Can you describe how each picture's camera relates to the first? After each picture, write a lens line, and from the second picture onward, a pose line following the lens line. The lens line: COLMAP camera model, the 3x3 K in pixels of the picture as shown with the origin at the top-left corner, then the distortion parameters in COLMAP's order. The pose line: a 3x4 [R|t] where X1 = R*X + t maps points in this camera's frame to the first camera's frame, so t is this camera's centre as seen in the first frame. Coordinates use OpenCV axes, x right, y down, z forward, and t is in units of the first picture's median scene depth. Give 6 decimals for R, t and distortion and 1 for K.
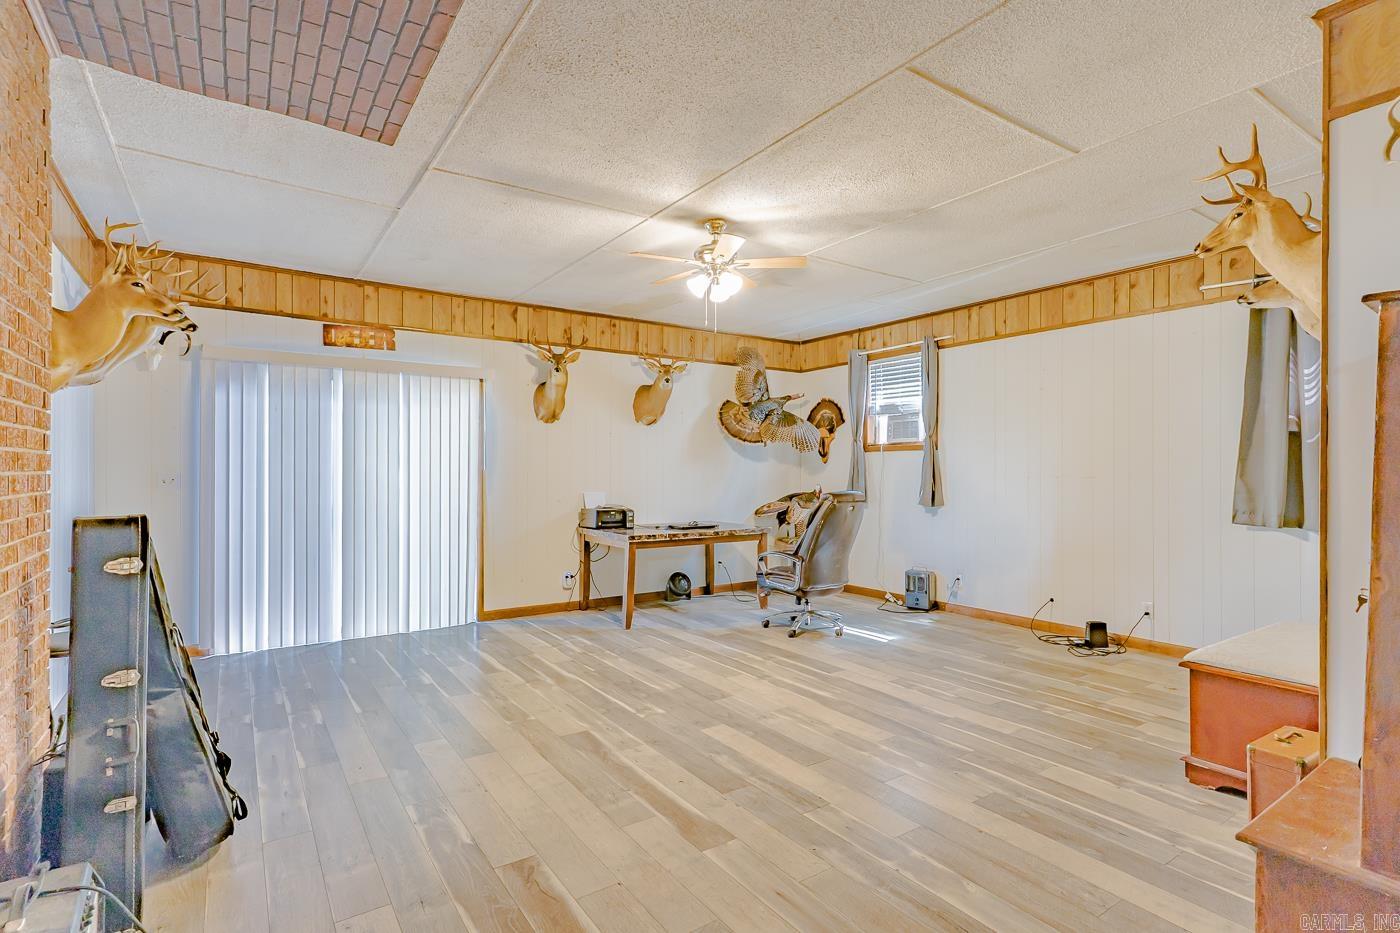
lens RADIAL K [[674.2, 0, 698.6], [0, 674.2, 471.6], [0, 0, 1]] dist [0.003640, -0.001503]
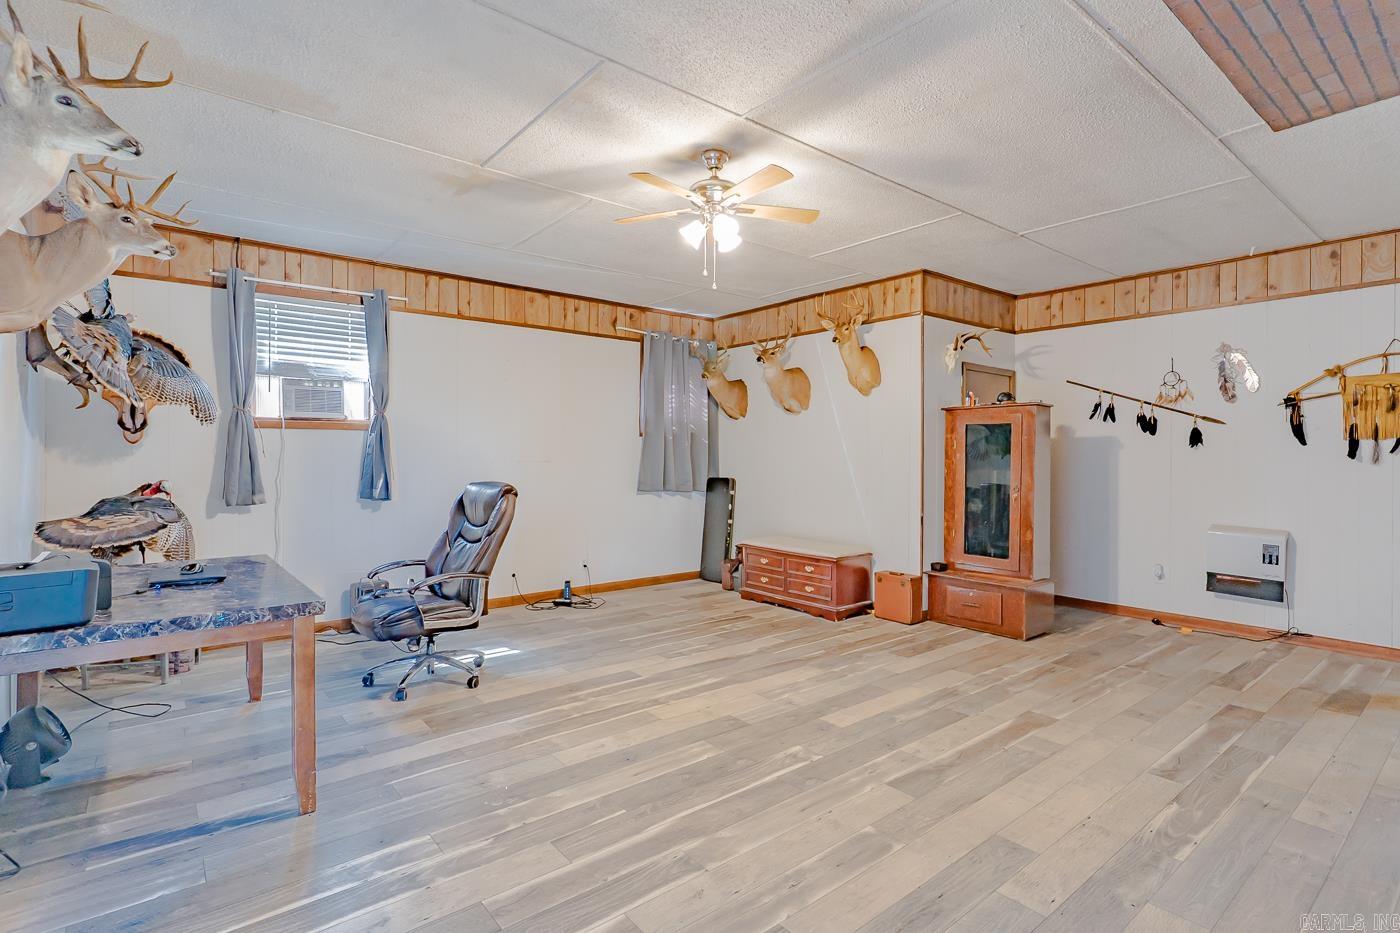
lens RADIAL K [[674.2, 0, 699.0], [0, 674.2, 460.5], [0, 0, 1]] dist [0.003640, -0.001503]
pose [[-0.071650, -0.007583, 0.997401, -0.797516], [-0.000141, 0.999971, 0.007592, -0.003490], [-0.997430, 0.000404, -0.071649, 1.081073]]
